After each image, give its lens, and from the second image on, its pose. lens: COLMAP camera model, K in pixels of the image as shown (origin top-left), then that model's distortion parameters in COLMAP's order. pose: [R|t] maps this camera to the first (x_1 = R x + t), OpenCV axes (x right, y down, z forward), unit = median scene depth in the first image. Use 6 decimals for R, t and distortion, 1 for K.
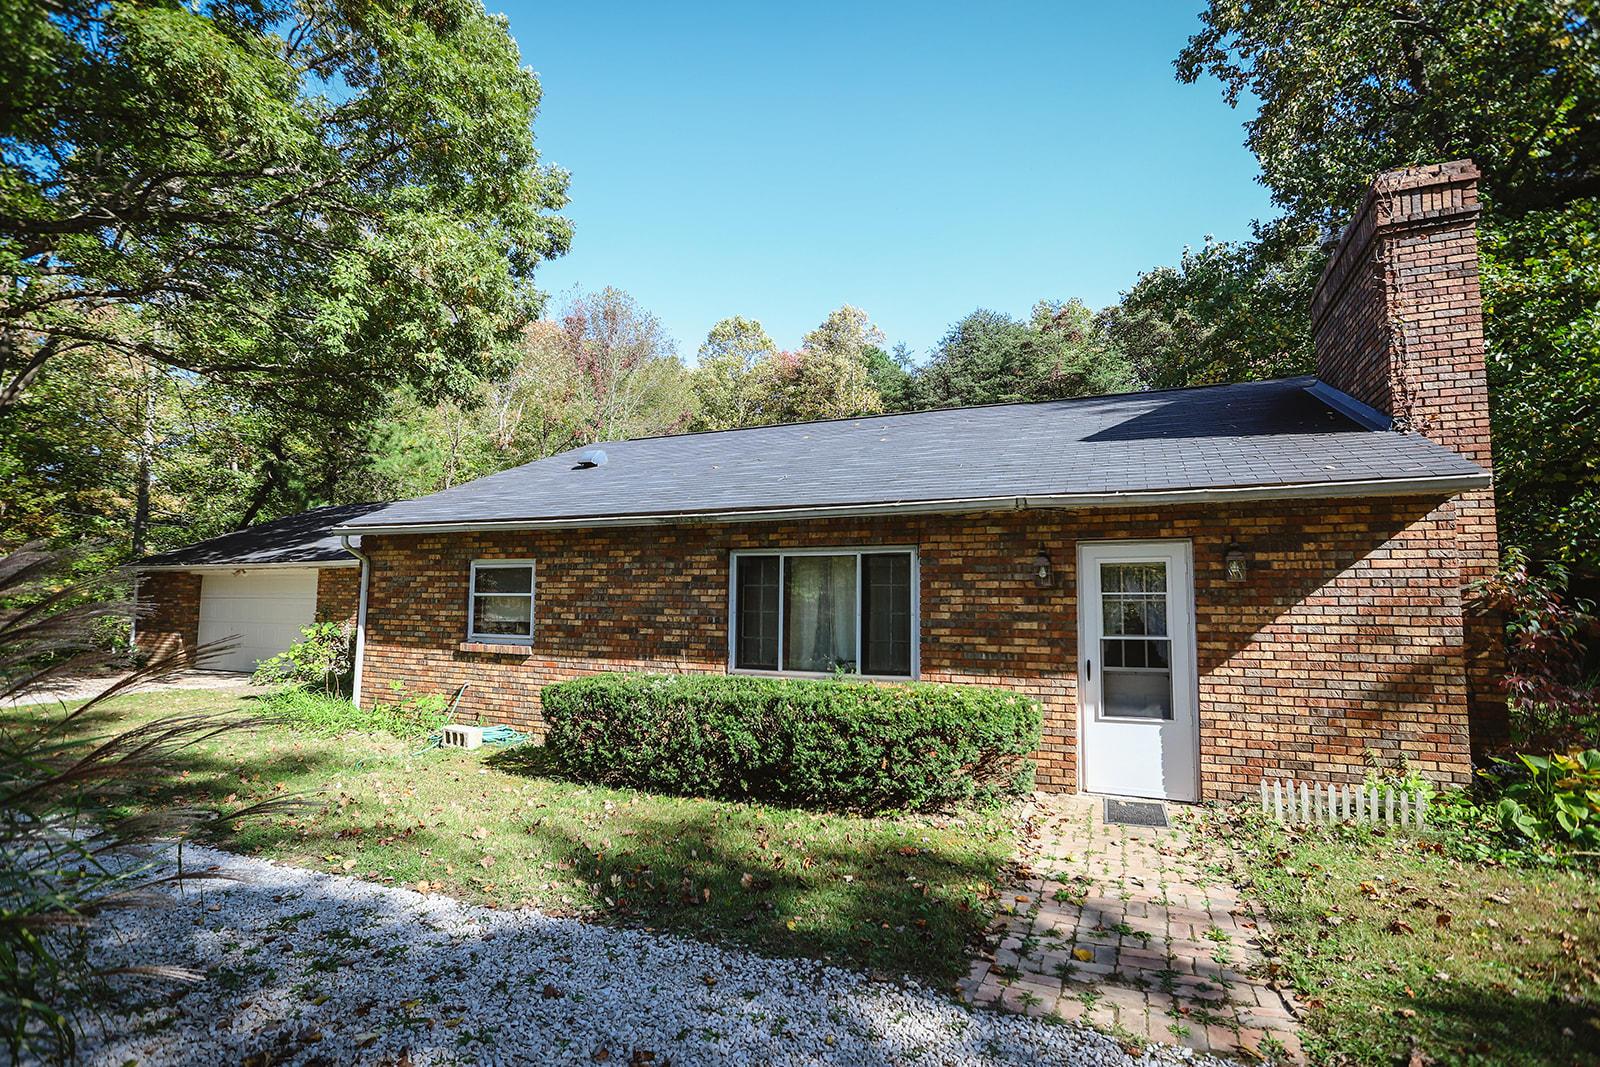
lens RADIAL K [[781.9, 0, 802.7], [0, 781.9, 534.7], [0, 0, 1]] dist [-0.051242, 0.023368]
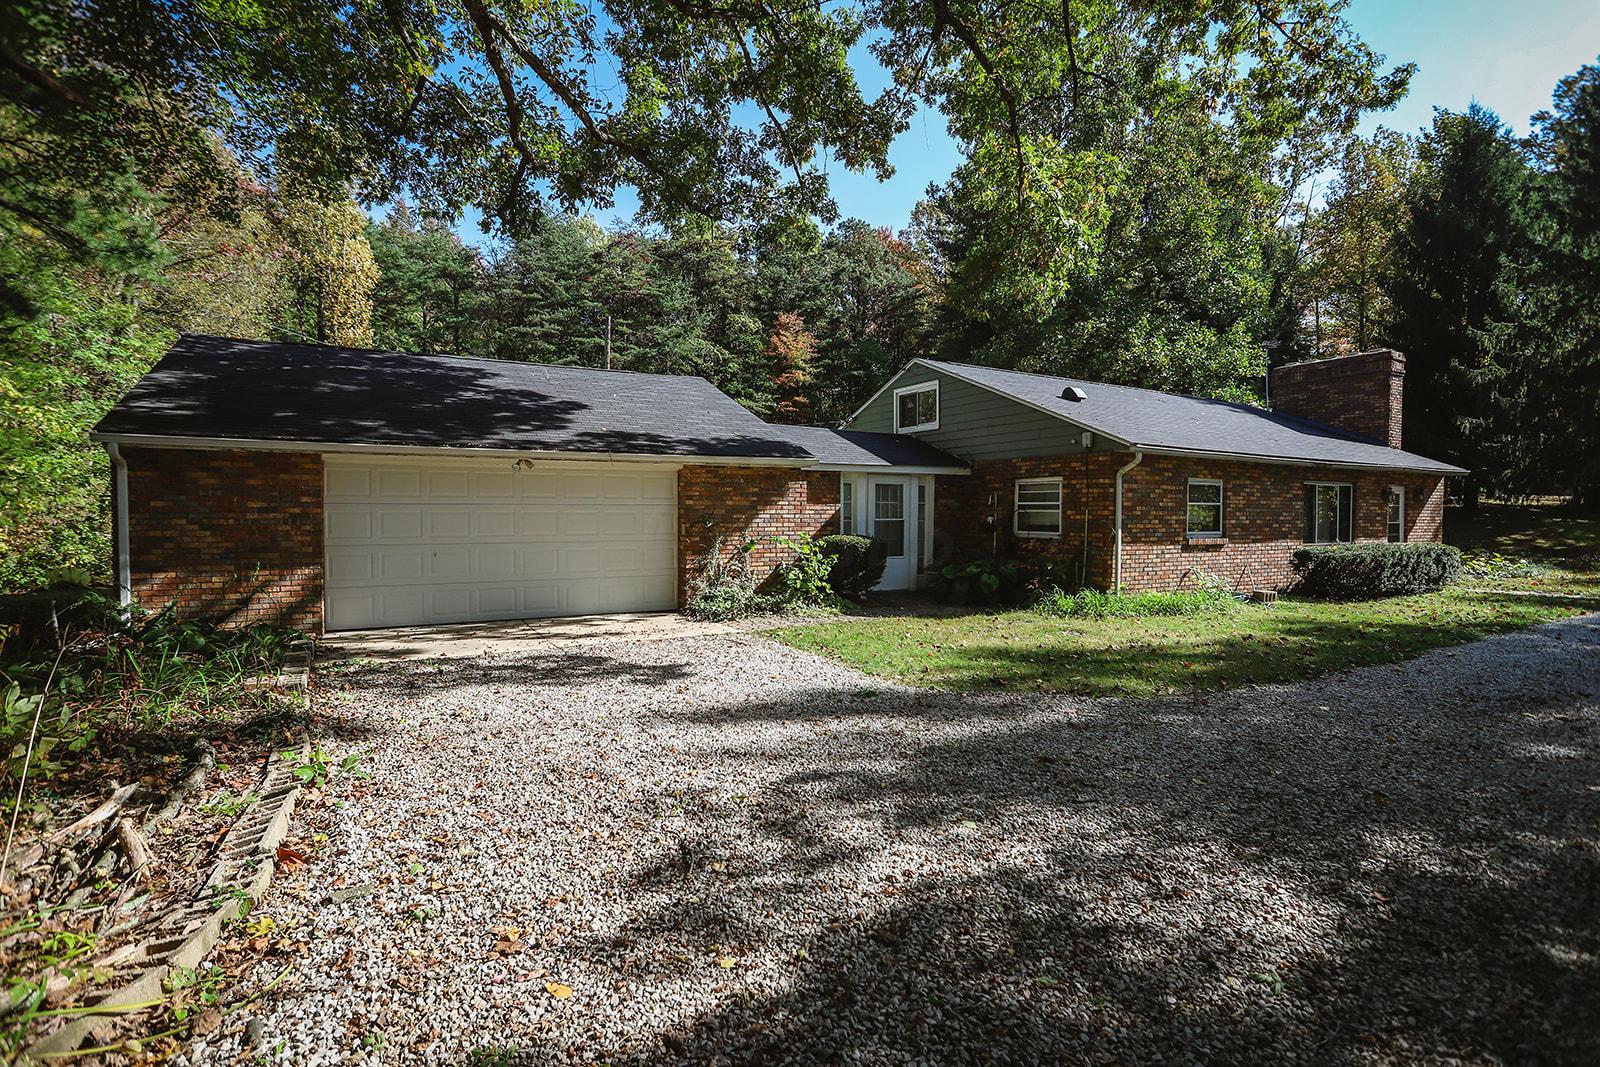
lens RADIAL K [[781.9, 0, 802.7], [0, 781.9, 534.7], [0, 0, 1]] dist [-0.051242, 0.023368]
pose [[0.581391, -0.032194, 0.812987, -1.996837], [-0.071197, 0.993371, 0.090252, 0.059082], [-0.810503, -0.110354, 0.575245, 0.787685]]
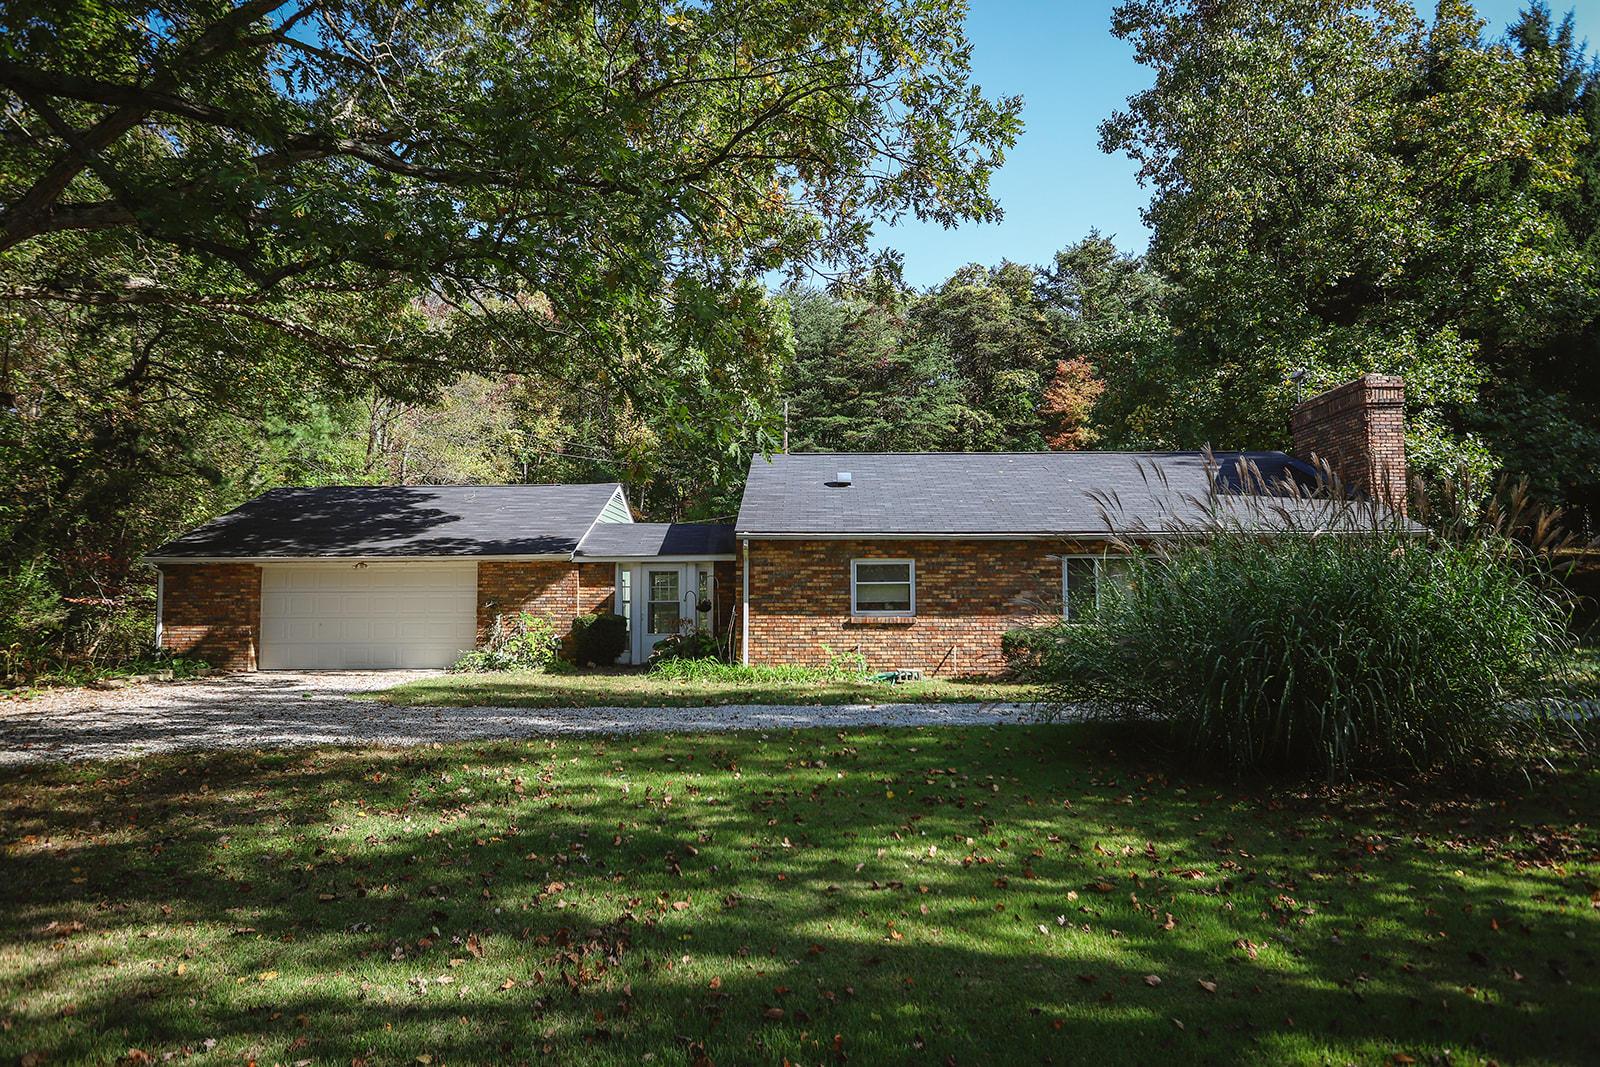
lens RADIAL K [[1015.6, 0, 838.4], [0, 1015.6, 535.5], [0, 0, 1]] dist [-0.024717, -0.000049]
pose [[0.912940, 0.011536, 0.407931, -1.253547], [-0.022363, 0.999513, 0.021783, -0.051223], [-0.407481, -0.029009, 0.912753, -0.699947]]
